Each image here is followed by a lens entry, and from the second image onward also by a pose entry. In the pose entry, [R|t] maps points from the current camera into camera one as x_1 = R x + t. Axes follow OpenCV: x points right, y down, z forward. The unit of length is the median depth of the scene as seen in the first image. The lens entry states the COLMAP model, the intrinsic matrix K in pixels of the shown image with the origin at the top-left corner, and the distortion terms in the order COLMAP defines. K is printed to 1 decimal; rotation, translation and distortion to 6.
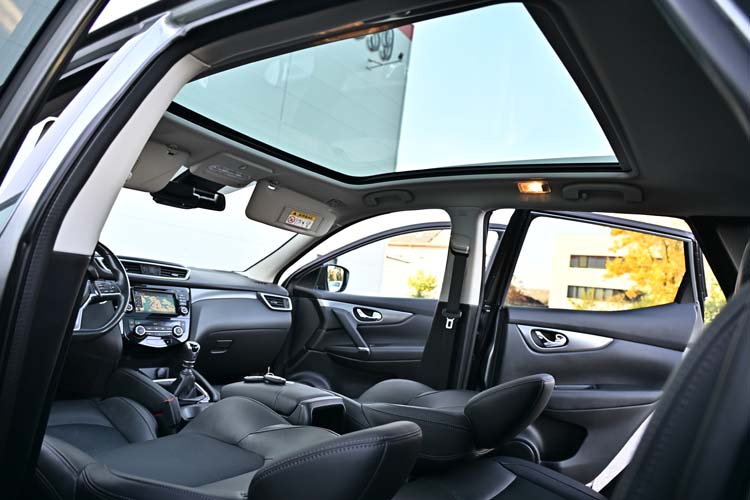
lens RADIAL K [[485.1, 0, 375.0], [0, 485.1, 250.0], [0, 0, 1]] dist [-0.007083, 0.003045]
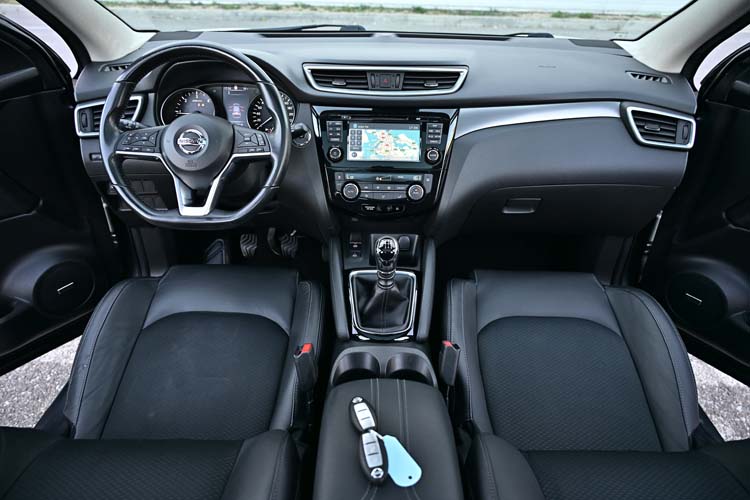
lens RADIAL K [[485.1, 0, 375.0], [0, 485.1, 250.0], [0, 0, 1]] dist [-0.007083, 0.003045]
pose [[0.569425, 0.347558, -0.744956, 0.039140], [0.131885, 0.855860, 0.500109, -0.077515], [0.811395, -0.383023, 0.441511, 0.640508]]
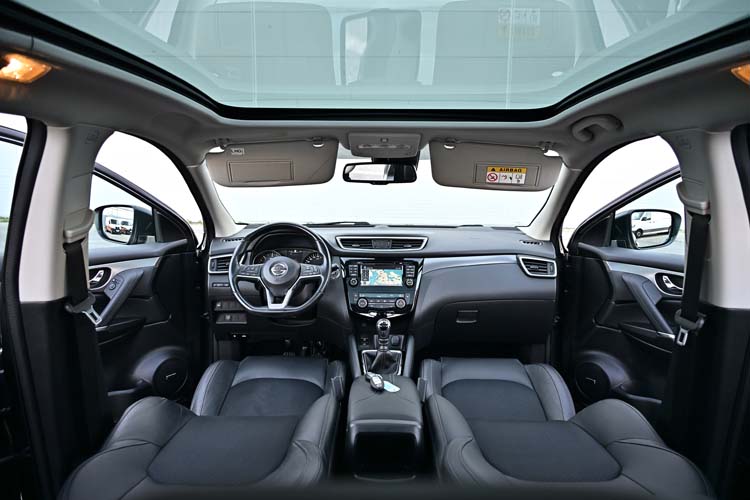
lens RADIAL K [[485.1, 0, 375.0], [0, 485.1, 250.0], [0, 0, 1]] dist [-0.007083, 0.003045]
pose [[0.569483, 0.004267, -0.821992, 0.394777], [0.139424, 0.984996, 0.101708, -0.054833], [0.810092, -0.172526, 0.560344, 0.384062]]
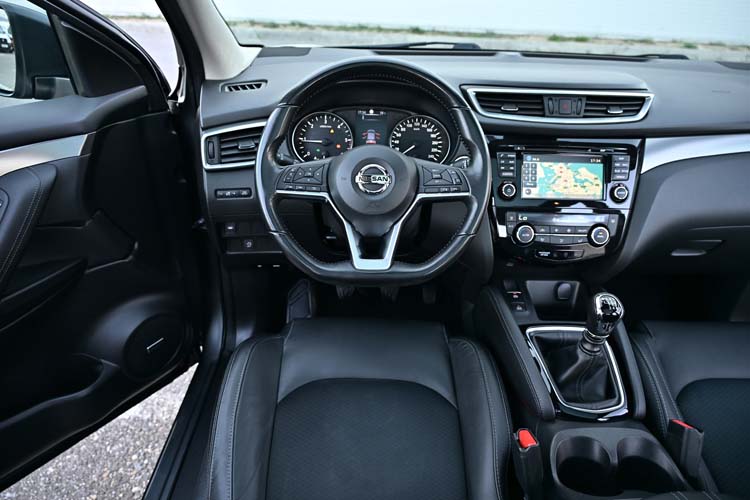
lens RADIAL K [[485.1, 0, 375.0], [0, 485.1, 250.0], [0, 0, 1]] dist [-0.007083, 0.003045]
pose [[0.602038, 0.319542, -0.731740, -0.161097], [0.114229, 0.872537, 0.475007, -0.089241], [0.790255, -0.369558, 0.488799, 0.532128]]
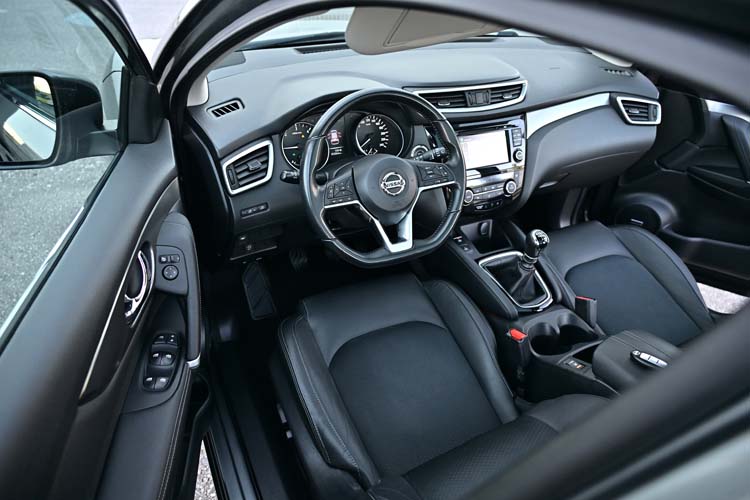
lens RADIAL K [[485.1, 0, 375.0], [0, 485.1, 250.0], [0, 0, 1]] dist [-0.007083, 0.003045]
pose [[0.888767, 0.240553, -0.390164, -0.269016], [0.066378, 0.774698, 0.628838, -0.228812], [0.453528, -0.584789, 0.672559, 0.340936]]
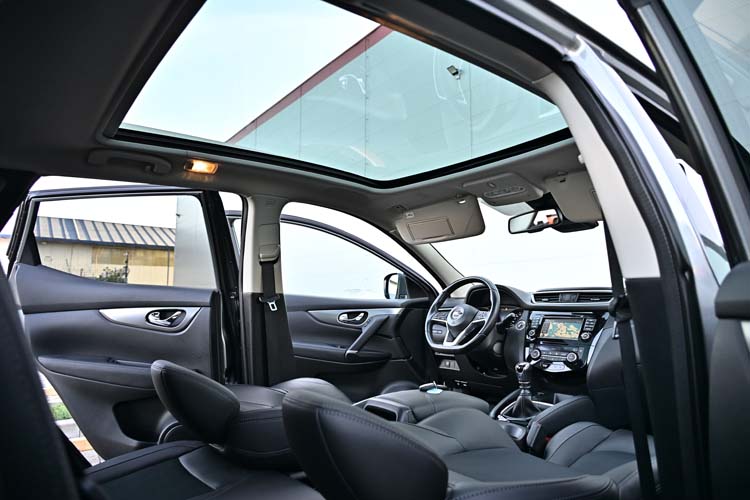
lens RADIAL K [[485.1, 0, 375.0], [0, 485.1, 250.0], [0, 0, 1]] dist [-0.007083, 0.003045]
pose [[-0.269204, -0.222892, -0.936936, 0.617121], [0.059512, 0.967141, -0.247177, 0.169681], [0.961243, -0.122300, -0.247094, 0.857889]]
